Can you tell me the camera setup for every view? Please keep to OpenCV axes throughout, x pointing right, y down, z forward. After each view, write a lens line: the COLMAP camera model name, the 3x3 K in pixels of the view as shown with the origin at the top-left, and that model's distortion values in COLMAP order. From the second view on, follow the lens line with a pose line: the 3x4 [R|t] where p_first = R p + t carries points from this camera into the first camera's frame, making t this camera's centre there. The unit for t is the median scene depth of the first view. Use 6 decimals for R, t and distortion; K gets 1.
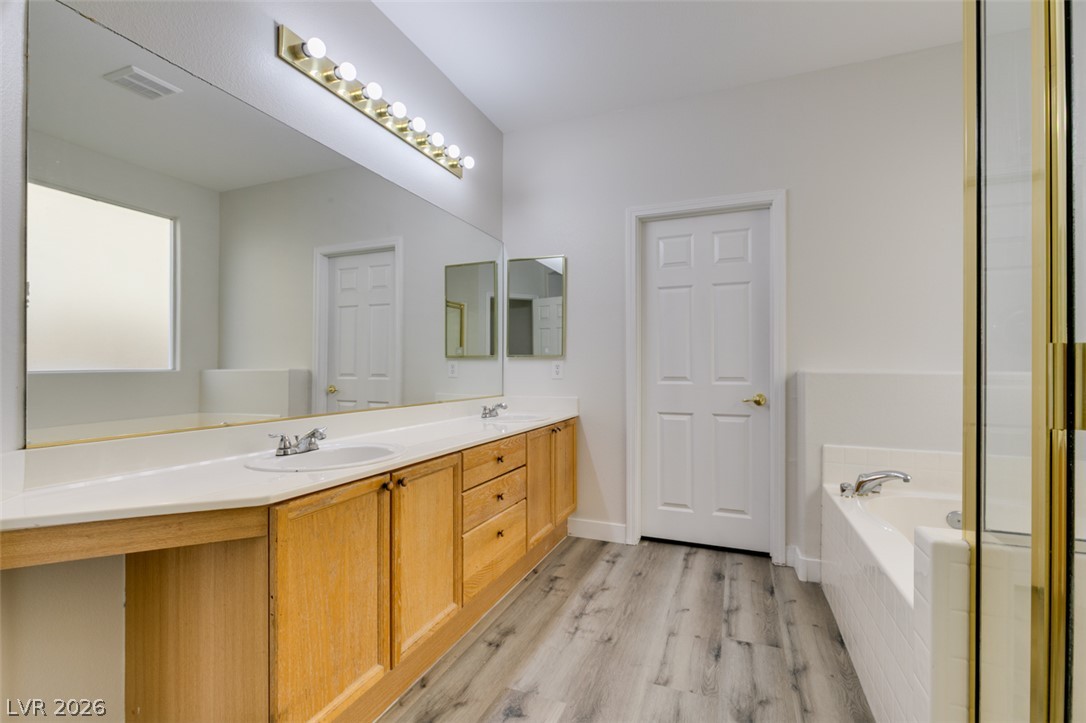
lens RADIAL K [[472.2, 0, 545.8], [0, 472.2, 365.3], [0, 0, 1]] dist [0.000726, -0.000466]
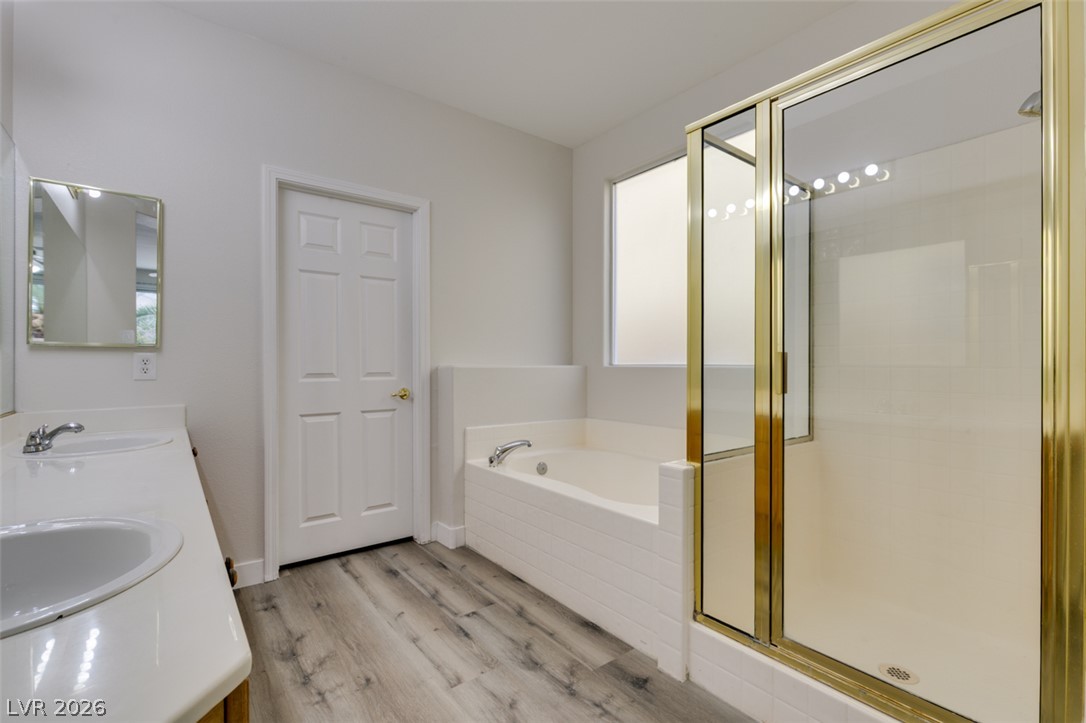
lens RADIAL K [[472.2, 0, 543.6], [0, 472.2, 362.3], [0, 0, 1]] dist [0.000726, -0.000466]
pose [[0.531555, 0.000429, 0.847024, -0.310865], [-0.002485, 0.999996, 0.001053, 0.002114], [-0.847020, -0.002664, 0.531554, 0.205513]]
